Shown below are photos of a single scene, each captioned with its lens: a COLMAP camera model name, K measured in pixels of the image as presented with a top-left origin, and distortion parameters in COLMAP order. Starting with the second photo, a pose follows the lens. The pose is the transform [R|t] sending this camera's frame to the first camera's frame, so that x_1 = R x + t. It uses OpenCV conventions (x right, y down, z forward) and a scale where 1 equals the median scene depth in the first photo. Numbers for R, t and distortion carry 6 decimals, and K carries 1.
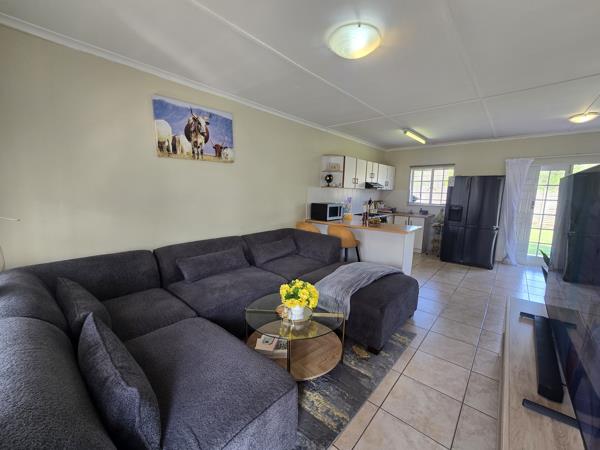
lens RADIAL K [[245.3, 0, 302.3], [0, 245.3, 227.1], [0, 0, 1]] dist [0.000583, 0.000081]
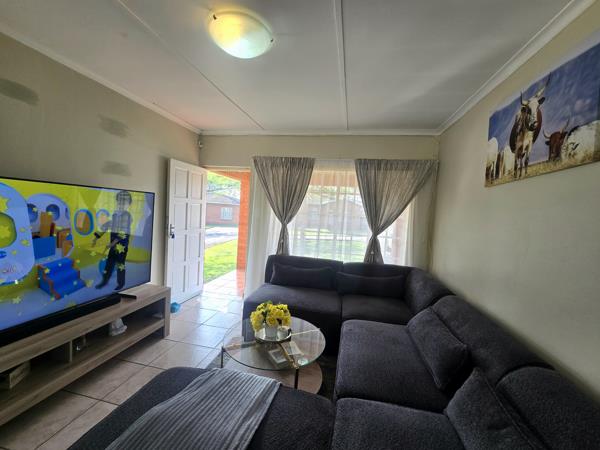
lens RADIAL K [[245.3, 0, 302.3], [0, 245.3, 227.1], [0, 0, 1]] dist [0.000583, 0.000081]
pose [[-0.863052, -0.036099, -0.503823, 0.269284], [-0.147597, 0.971934, 0.183195, -0.196497], [0.483069, 0.232470, -0.844158, 1.251450]]
